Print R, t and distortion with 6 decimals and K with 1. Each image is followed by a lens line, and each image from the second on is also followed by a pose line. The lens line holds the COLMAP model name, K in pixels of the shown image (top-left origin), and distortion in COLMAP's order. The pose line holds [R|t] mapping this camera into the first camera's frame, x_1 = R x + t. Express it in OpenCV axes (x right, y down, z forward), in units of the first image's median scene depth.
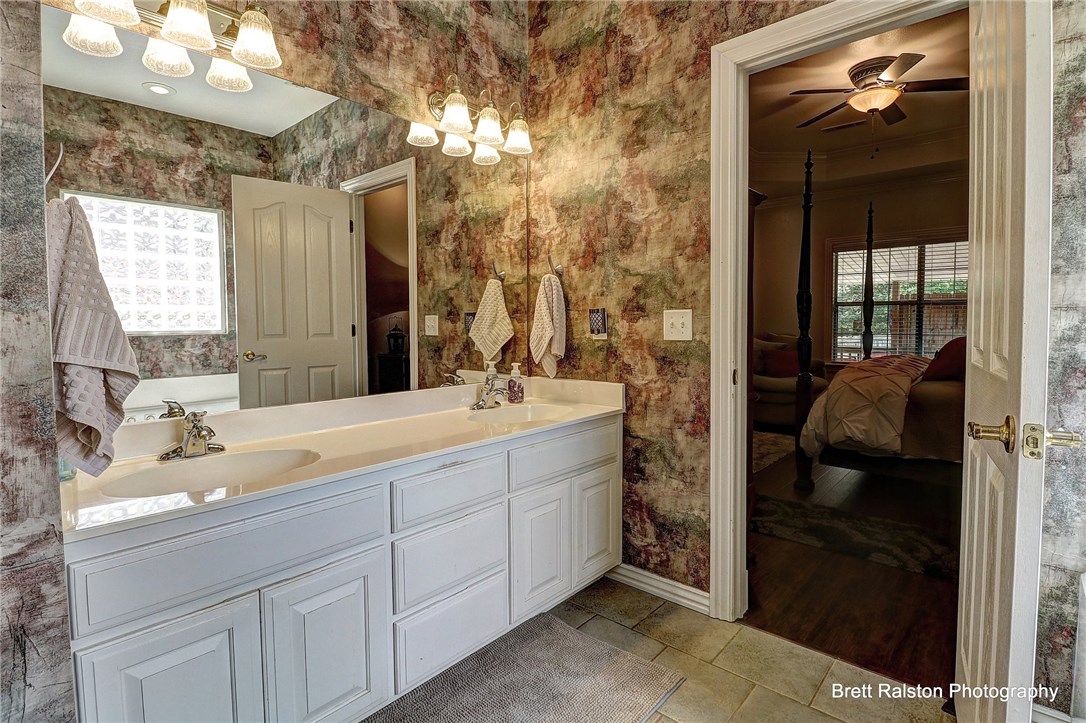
lens RADIAL K [[516.1, 0, 556.2], [0, 516.1, 345.9], [0, 0, 1]] dist [-0.001321, -0.005622]
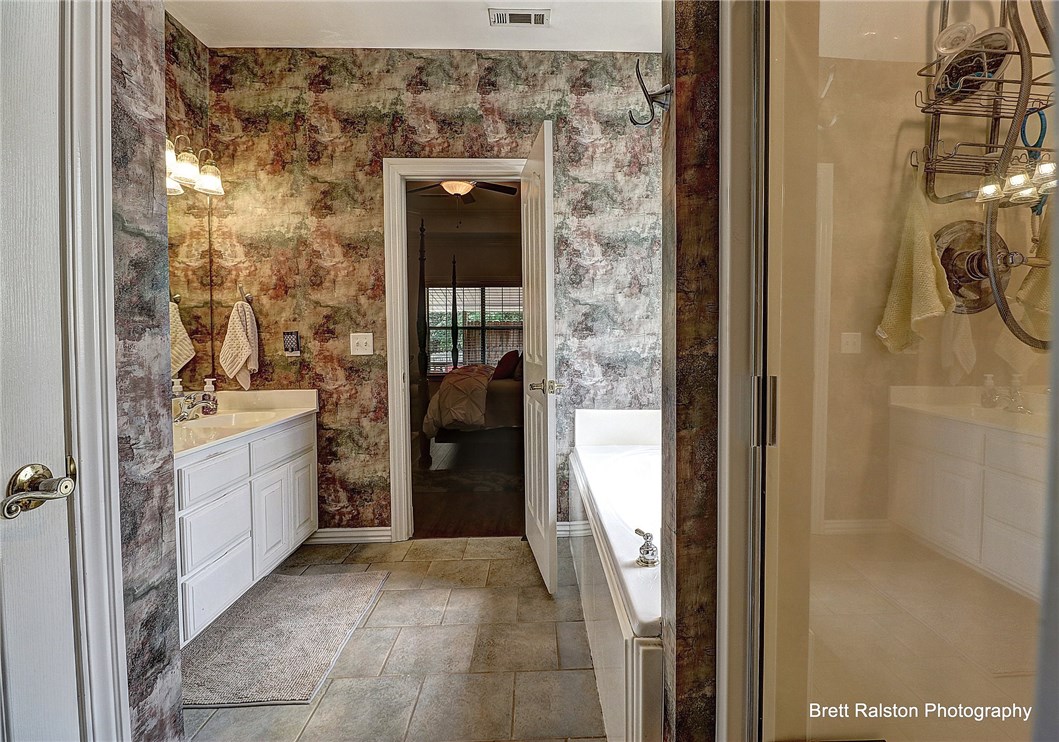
lens RADIAL K [[505.6, 0, 534.8], [0, 505.6, 354.5], [0, 0, 1]] dist [-0.001349, -0.000092]
pose [[0.741849, -0.018666, 0.670307, -0.314092], [0.032581, 0.999435, -0.008228, 0.013765], [-0.669775, 0.027943, 0.742038, -0.315872]]
